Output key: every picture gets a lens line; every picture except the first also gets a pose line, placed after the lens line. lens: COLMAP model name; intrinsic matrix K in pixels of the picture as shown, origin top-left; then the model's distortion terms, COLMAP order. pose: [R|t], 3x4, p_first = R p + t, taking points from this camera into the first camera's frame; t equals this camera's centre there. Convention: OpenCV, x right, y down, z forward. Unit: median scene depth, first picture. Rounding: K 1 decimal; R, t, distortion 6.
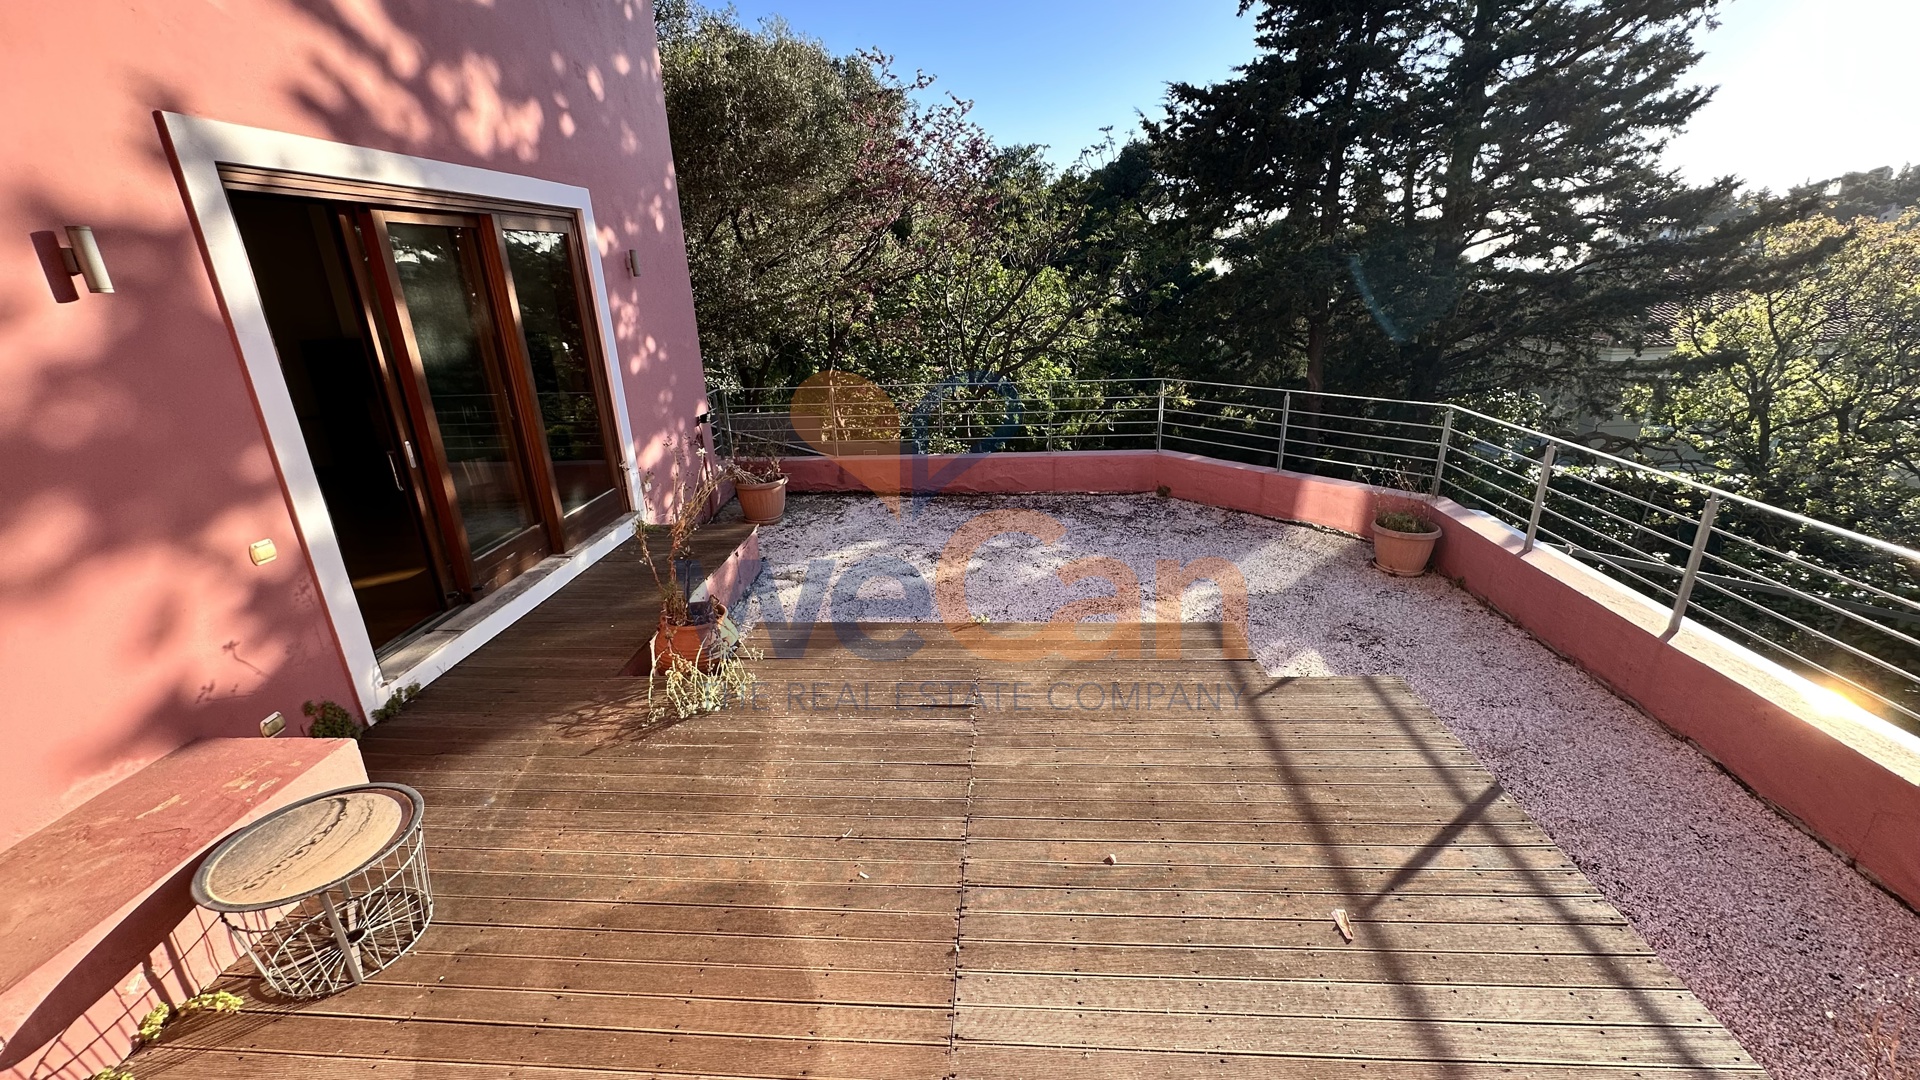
lens RADIAL K [[762.1, 0, 963.0], [0, 762.1, 535.2], [0, 0, 1]] dist [-0.006607, 0.001410]
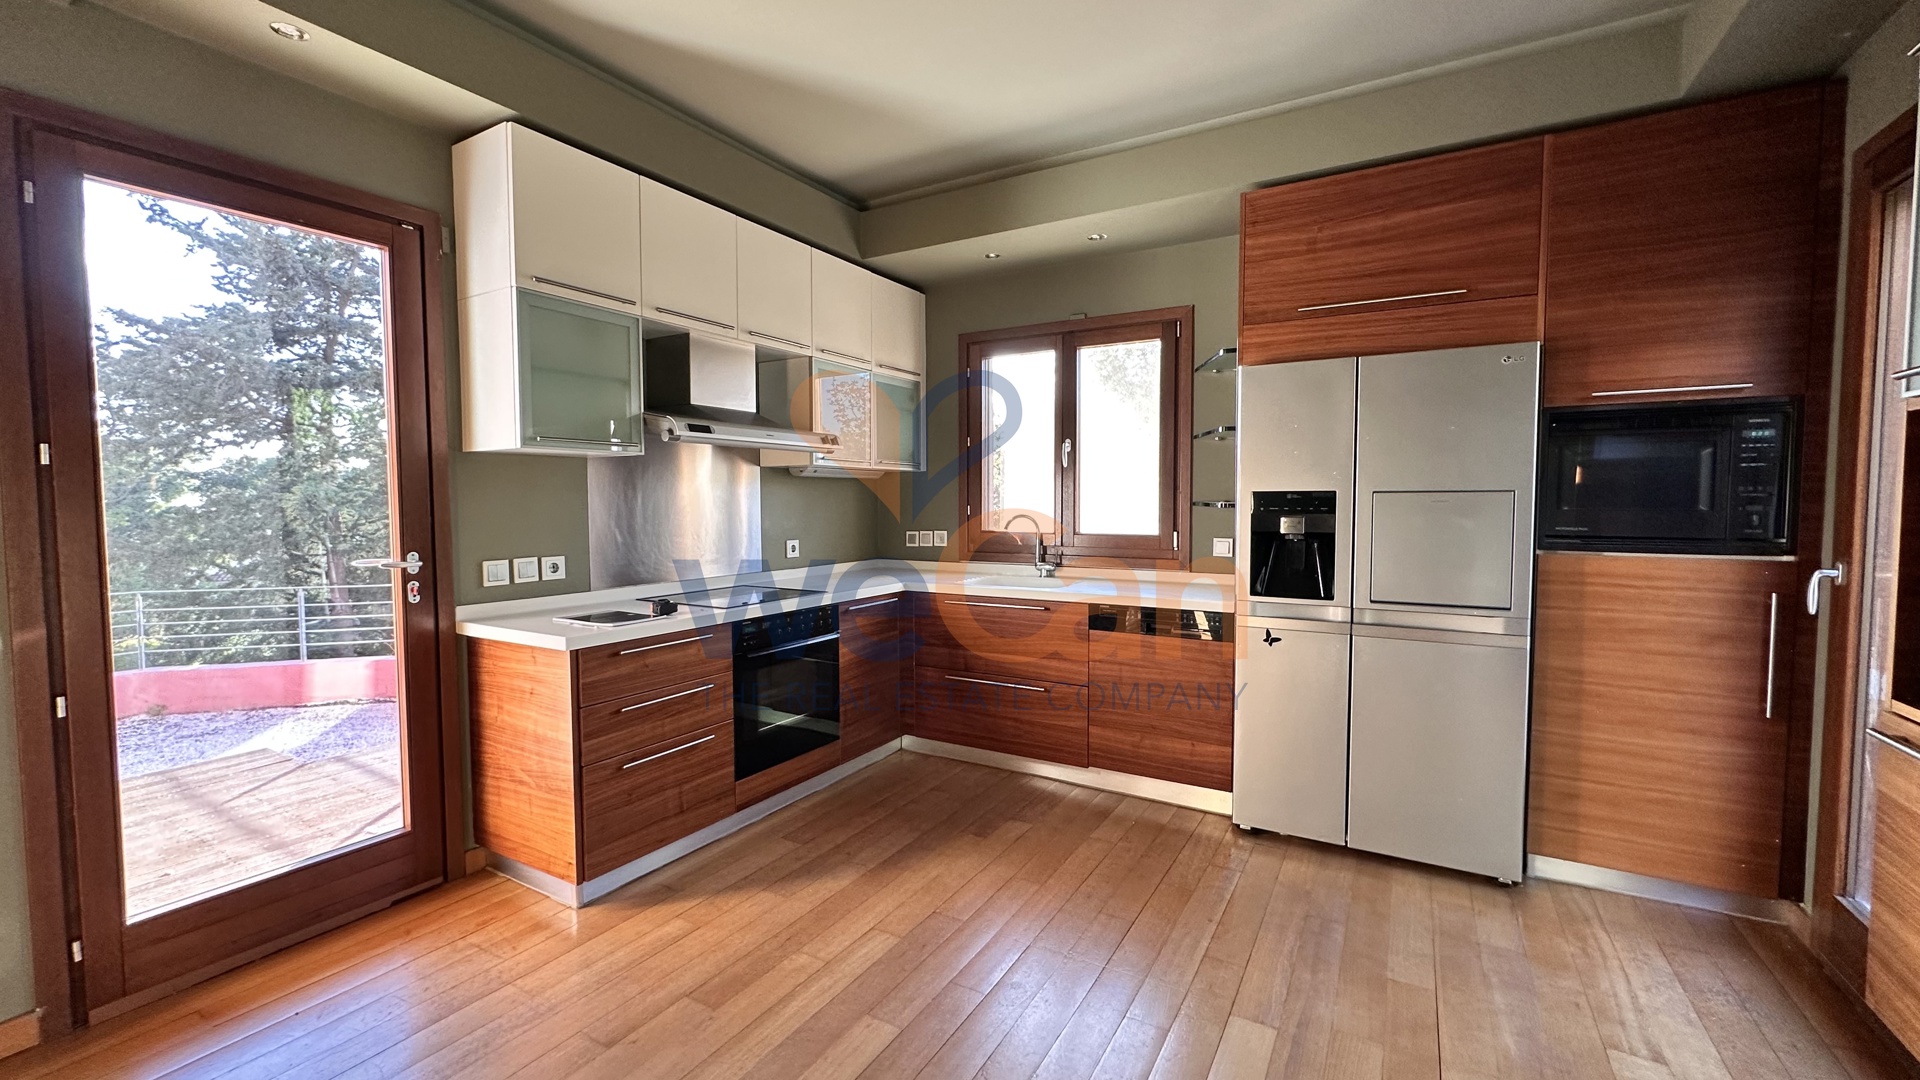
lens RADIAL K [[762.1, 0, 959.8], [0, 762.1, 537.1], [0, 0, 1]] dist [-0.006607, 0.001410]
pose [[0.454132, -0.015877, 0.890793, -0.132208], [0.286689, 0.949267, -0.129237, 0.172025], [-0.843548, 0.314071, 0.435644, -0.346280]]
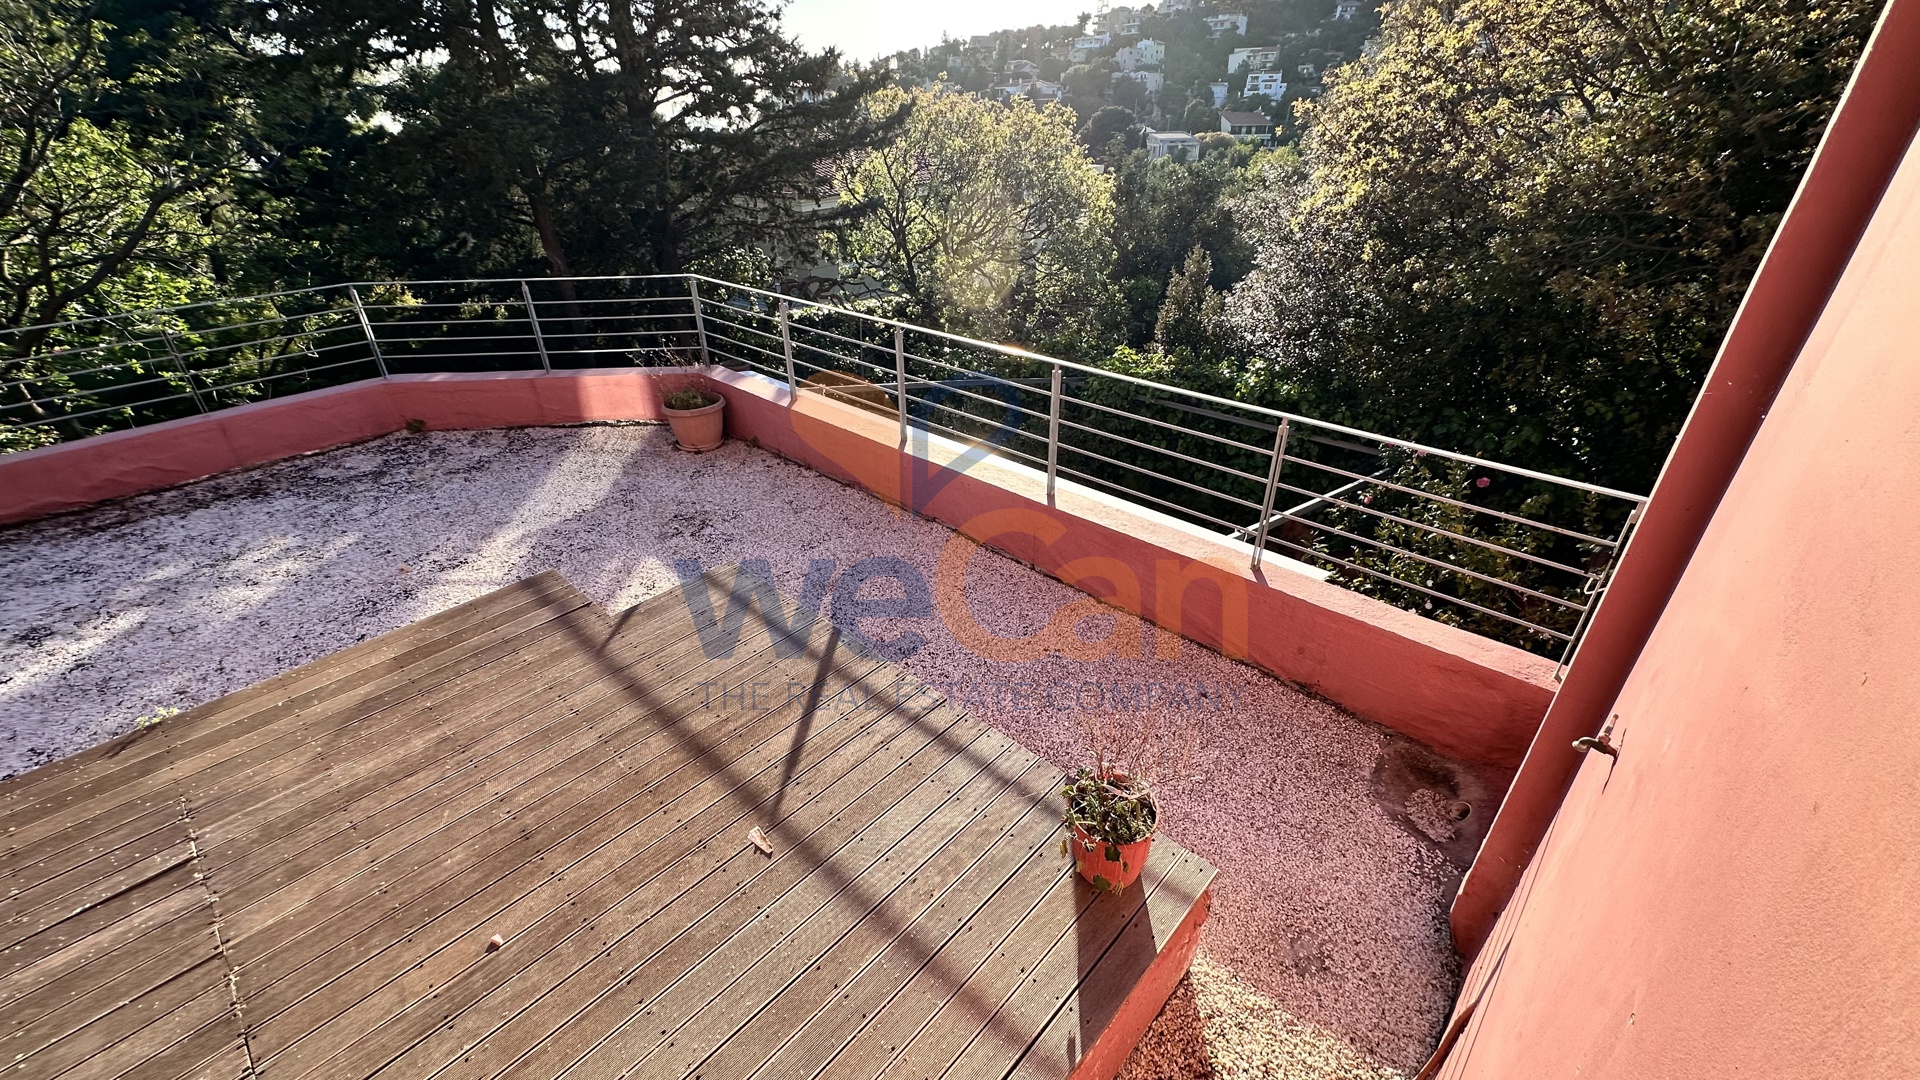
lens RADIAL K [[762.1, 0, 967.9], [0, 762.1, 537.3], [0, 0, 1]] dist [-0.006607, 0.001410]
pose [[0.626971, -0.364406, 0.688561, 0.042720], [0.250515, 0.931217, 0.264719, -0.018479], [-0.737665, 0.006524, 0.675135, 0.040375]]
